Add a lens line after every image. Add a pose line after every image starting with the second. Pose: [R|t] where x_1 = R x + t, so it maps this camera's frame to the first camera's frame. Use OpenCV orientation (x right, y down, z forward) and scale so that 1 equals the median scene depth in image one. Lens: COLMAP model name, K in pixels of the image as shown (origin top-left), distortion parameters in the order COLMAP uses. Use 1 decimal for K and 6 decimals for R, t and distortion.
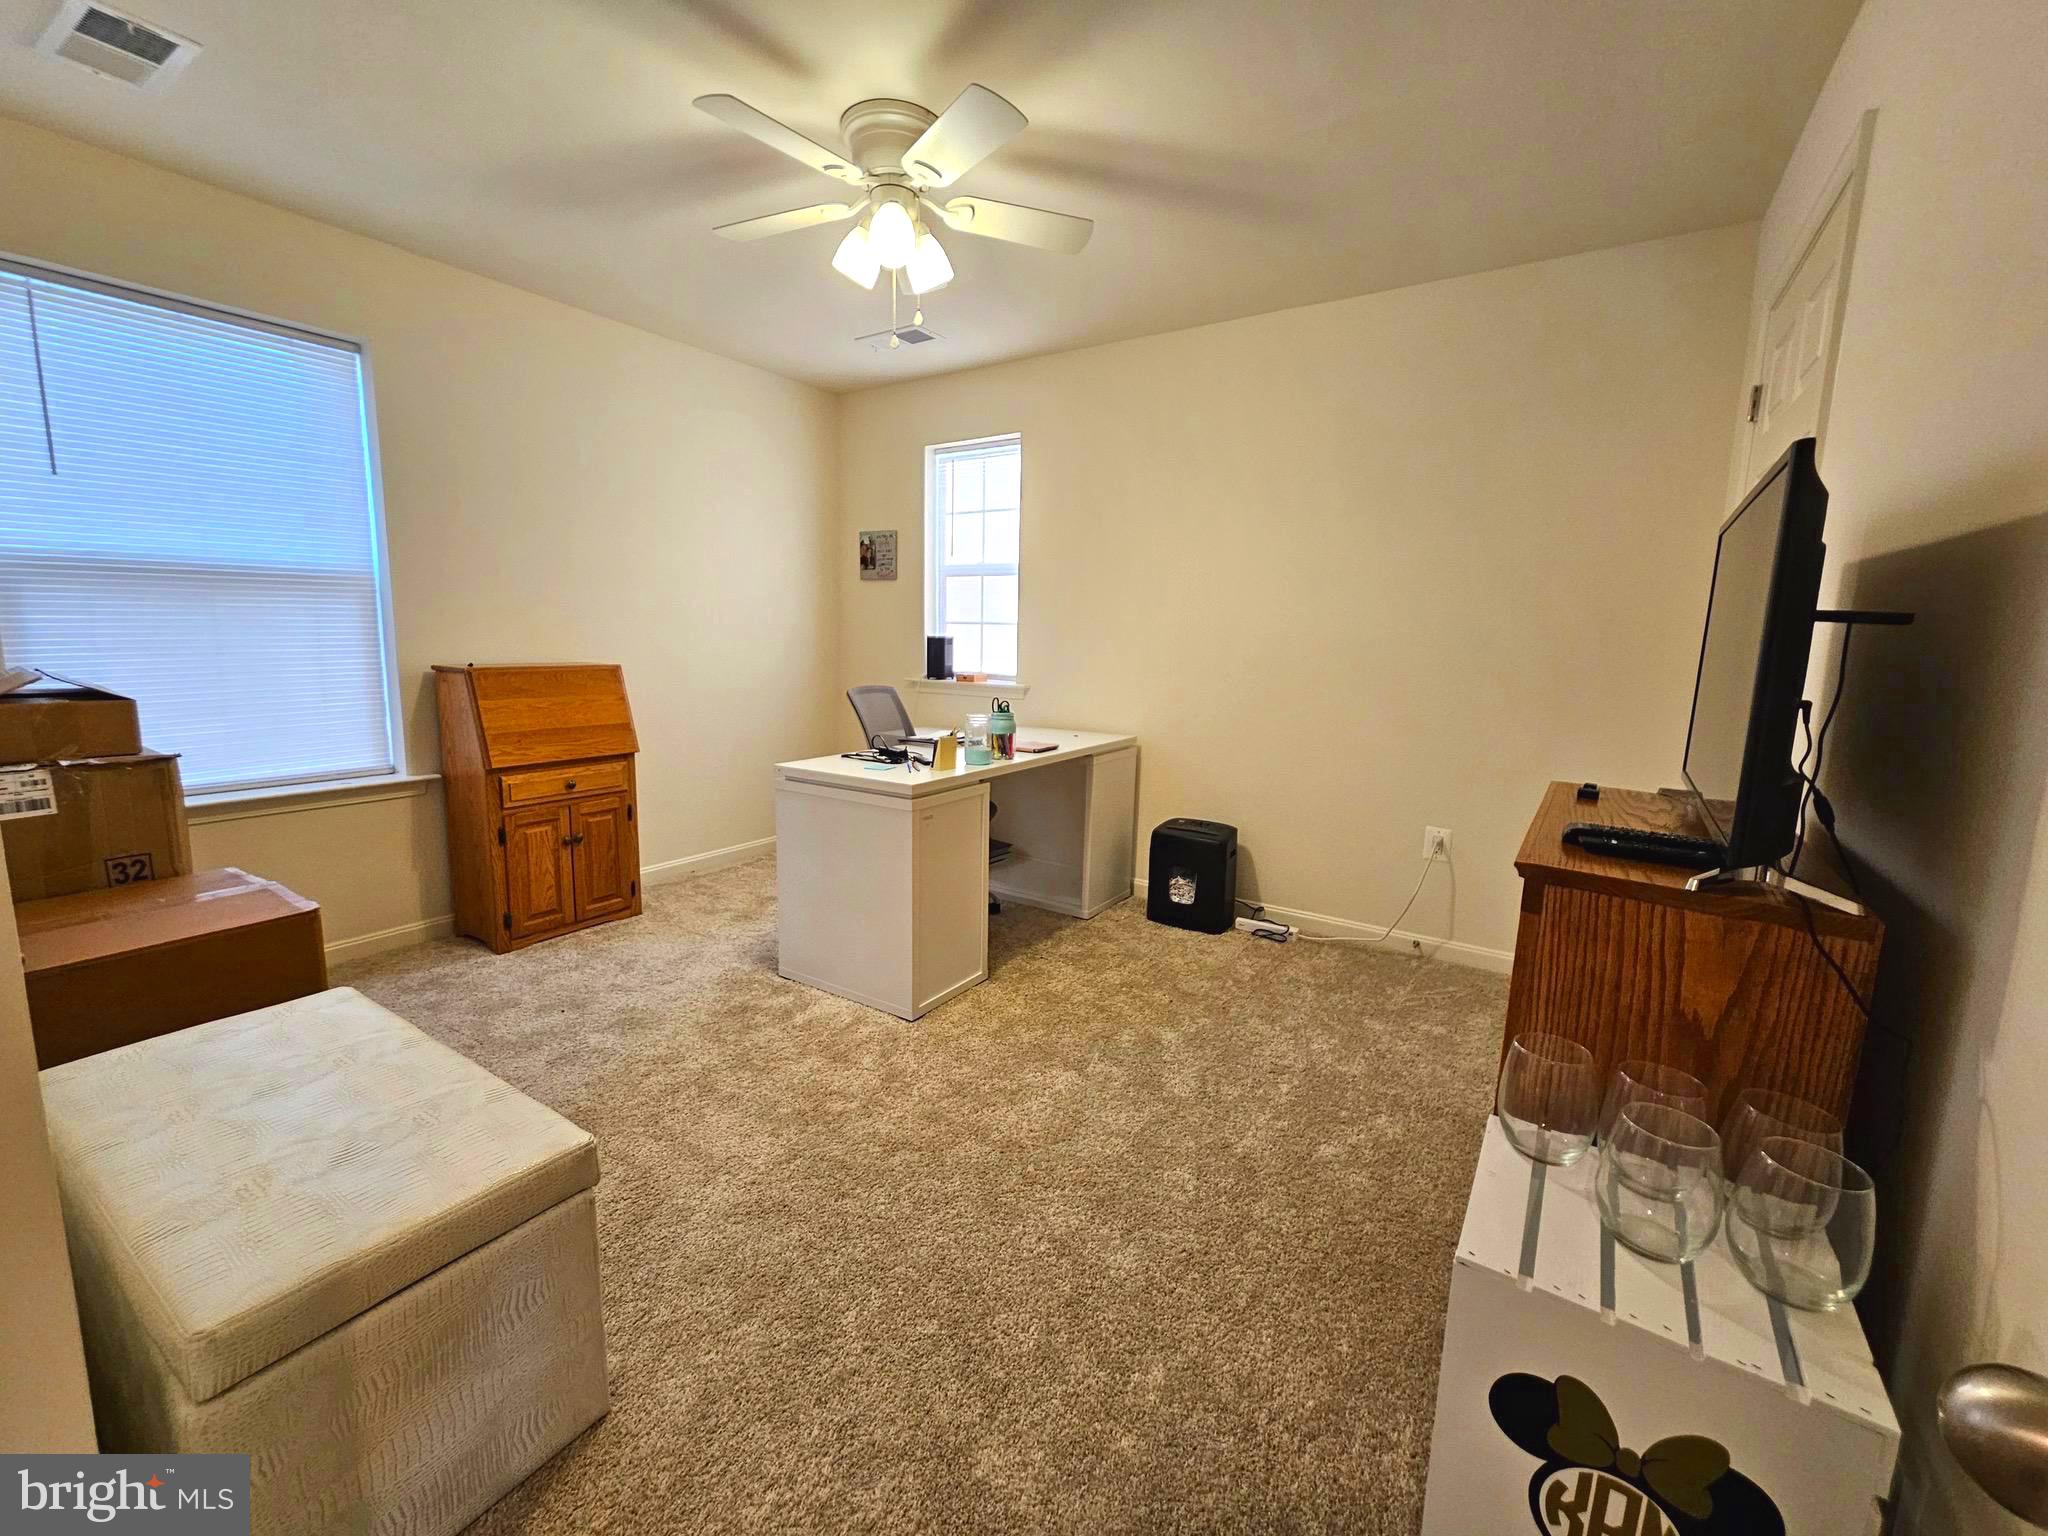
lens RADIAL K [[842.1, 0, 1028.2], [0, 842.1, 761.2], [0, 0, 1]] dist [0.004615, 0.000304]
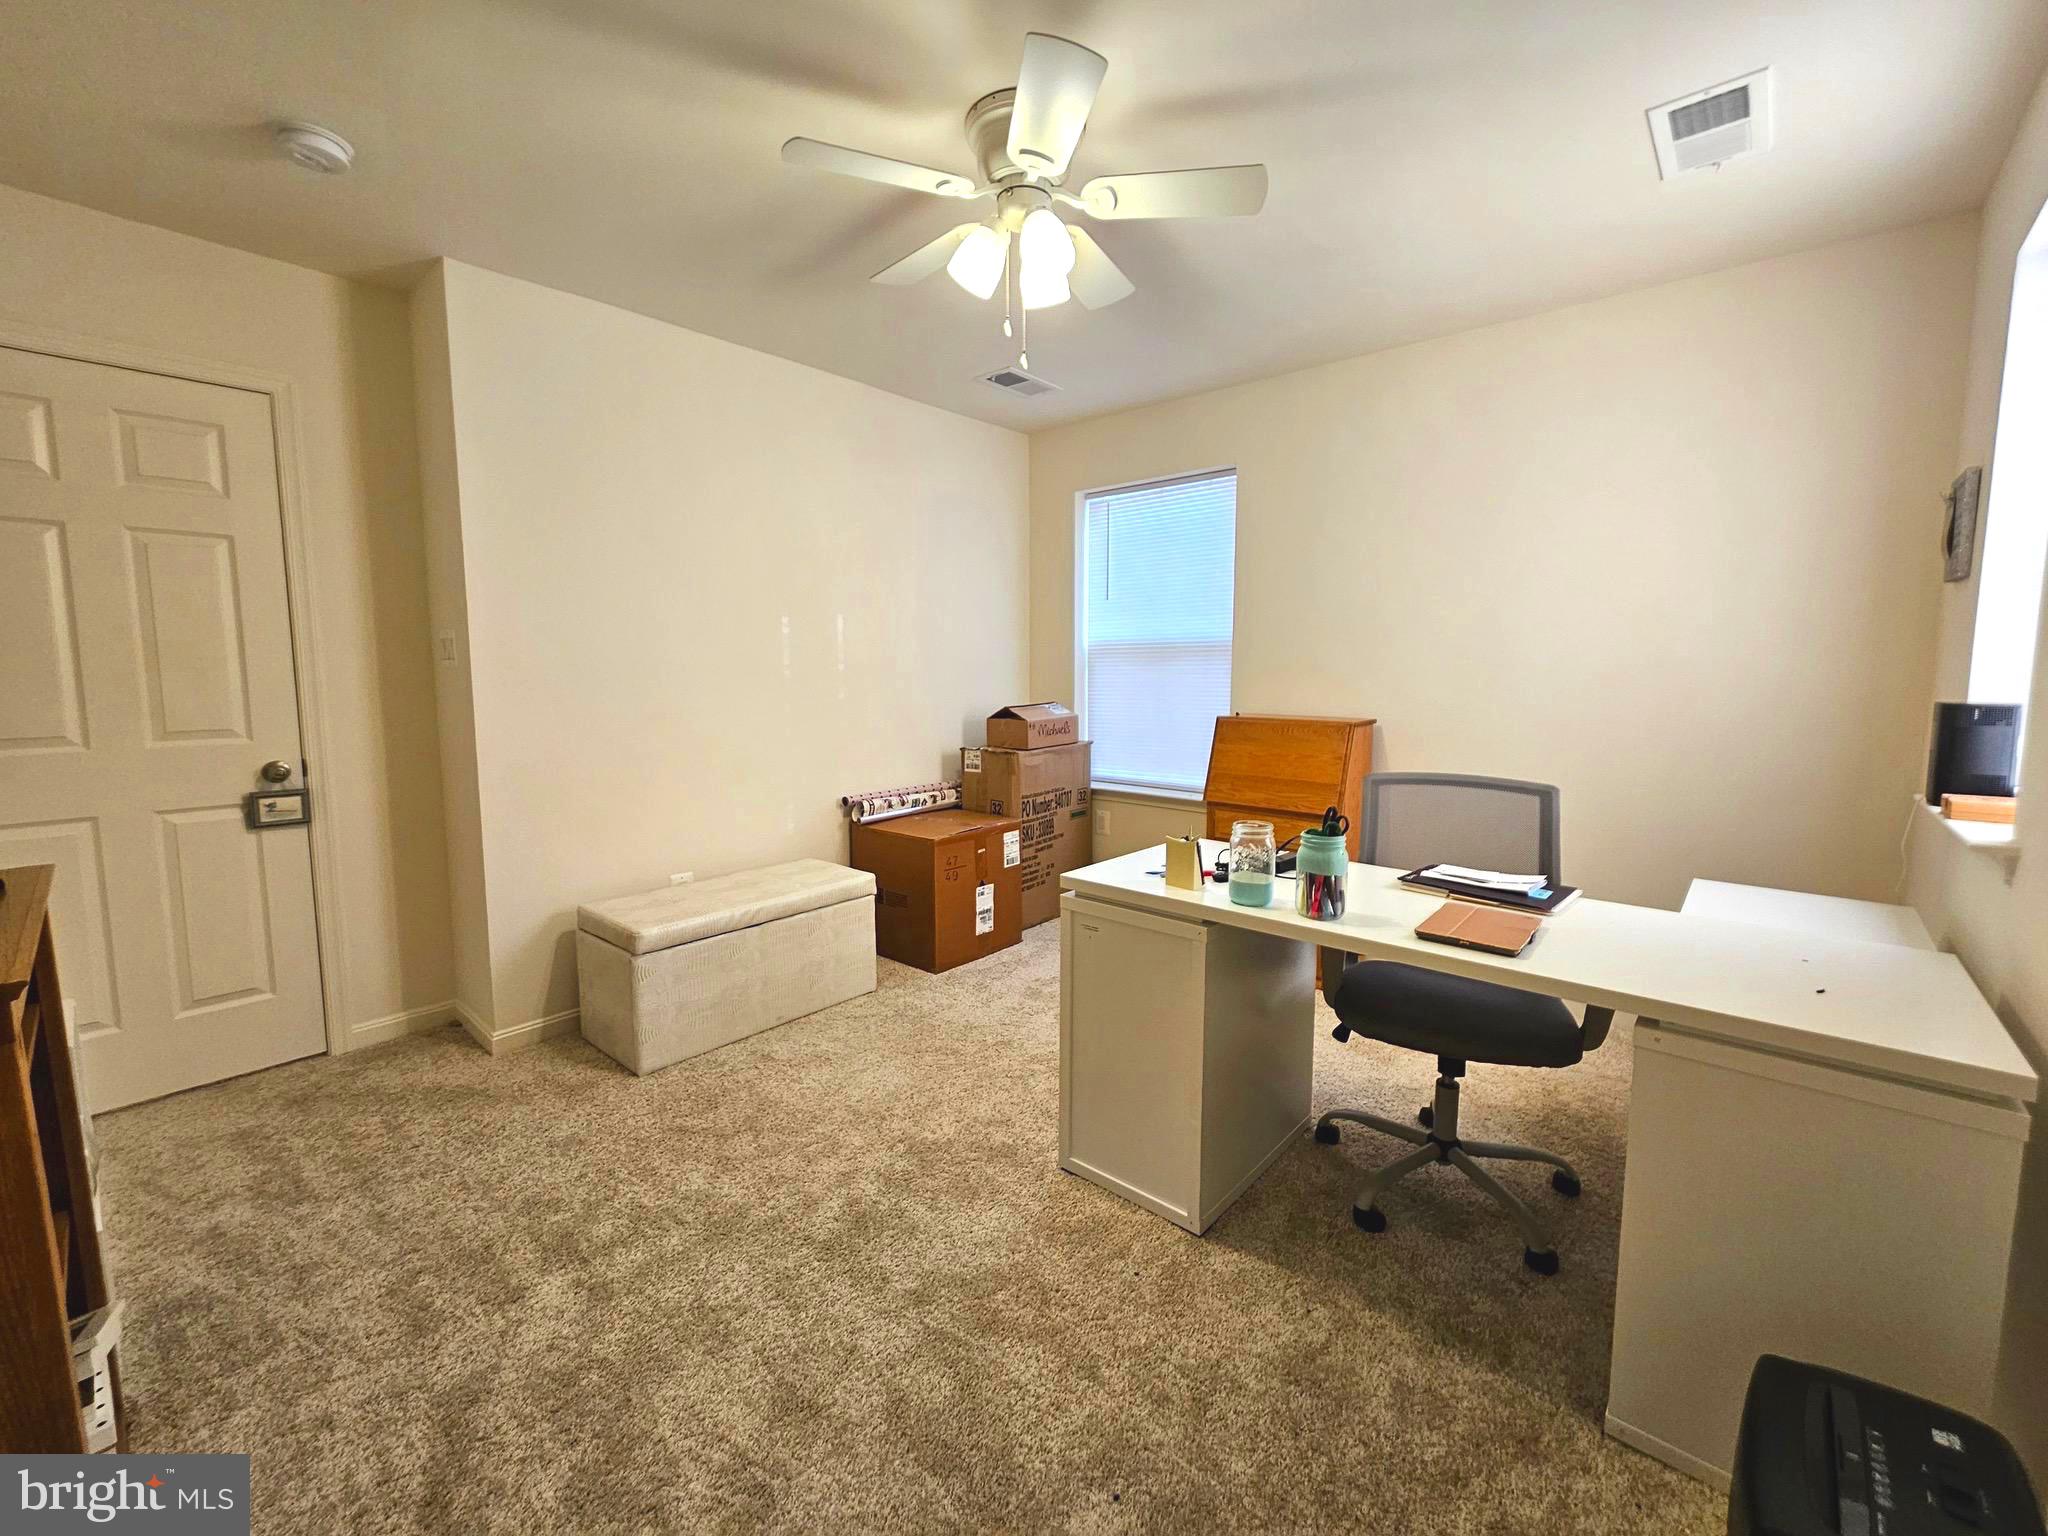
lens RADIAL K [[842.1, 0, 1027.8], [0, 842.1, 758.6], [0, 0, 1]] dist [0.004615, 0.000304]
pose [[-0.151654, 0.089243, -0.984397, 0.585564], [-0.154182, 0.981589, 0.112742, -0.149605], [0.976334, 0.168874, -0.135102, 0.944129]]
